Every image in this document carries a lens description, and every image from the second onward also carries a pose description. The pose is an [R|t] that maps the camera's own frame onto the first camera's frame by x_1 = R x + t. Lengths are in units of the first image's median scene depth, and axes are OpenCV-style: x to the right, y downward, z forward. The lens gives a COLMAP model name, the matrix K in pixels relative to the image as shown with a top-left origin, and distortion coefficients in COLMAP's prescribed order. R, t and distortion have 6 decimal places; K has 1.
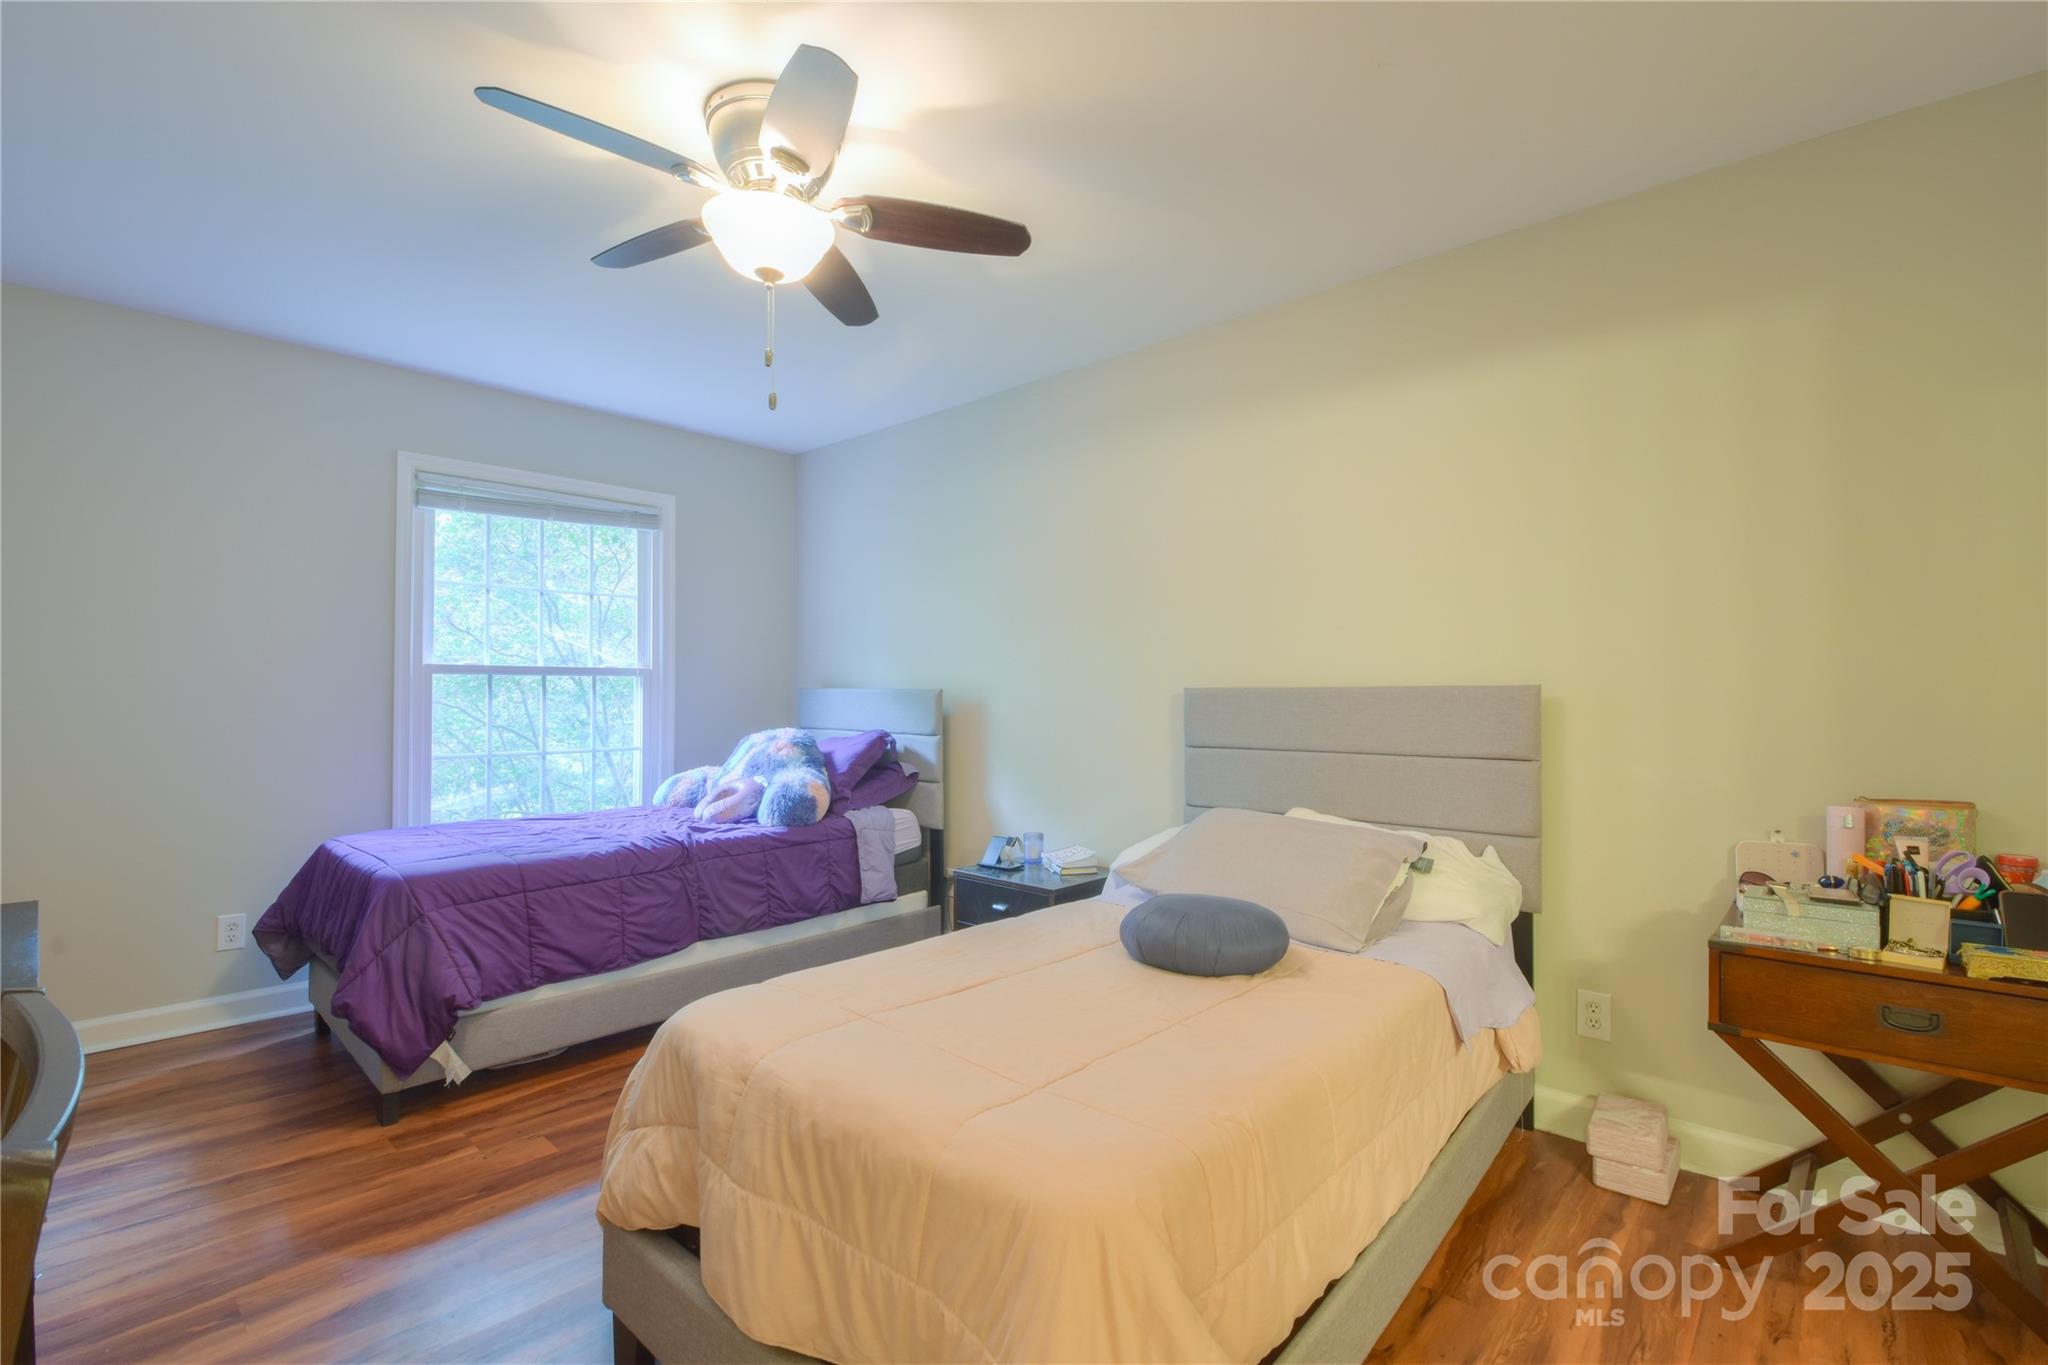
lens RADIAL K [[899.3, 0, 1024.0], [0, 899.3, 682.5], [0, 0, 1]] dist [0.000847, -0.013880]
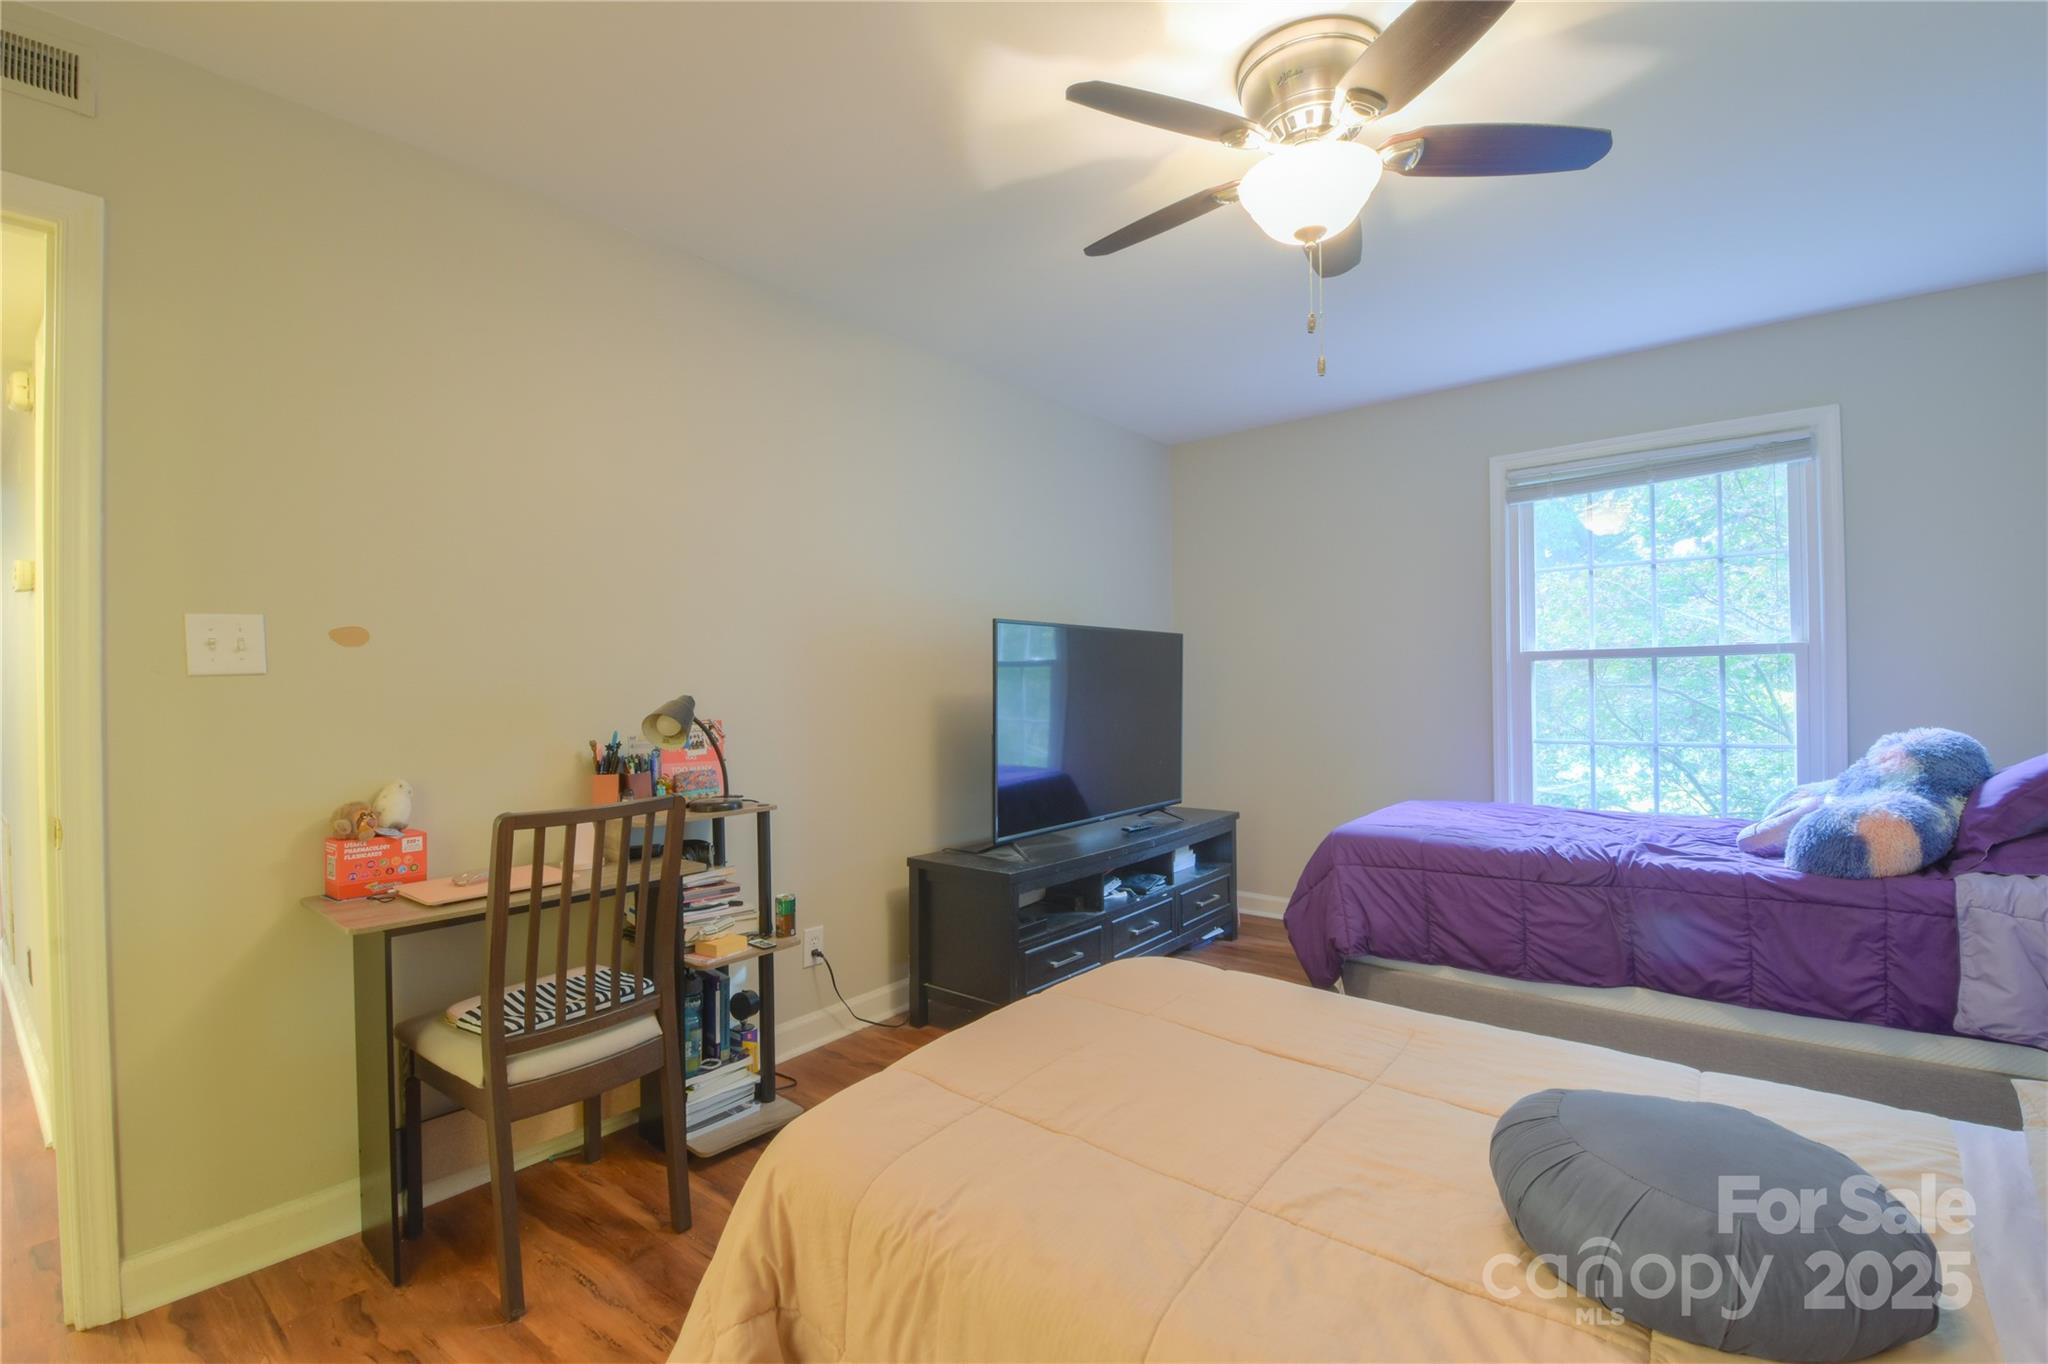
lens RADIAL K [[899.3, 0, 1024.0], [0, 899.3, 682.0], [0, 0, 1]] dist [0.000847, -0.013880]
pose [[0.057580, -0.004797, -0.998329, 0.371100], [0.027477, 0.999617, -0.003219, 0.002273], [0.997963, -0.027246, 0.057690, 0.374251]]
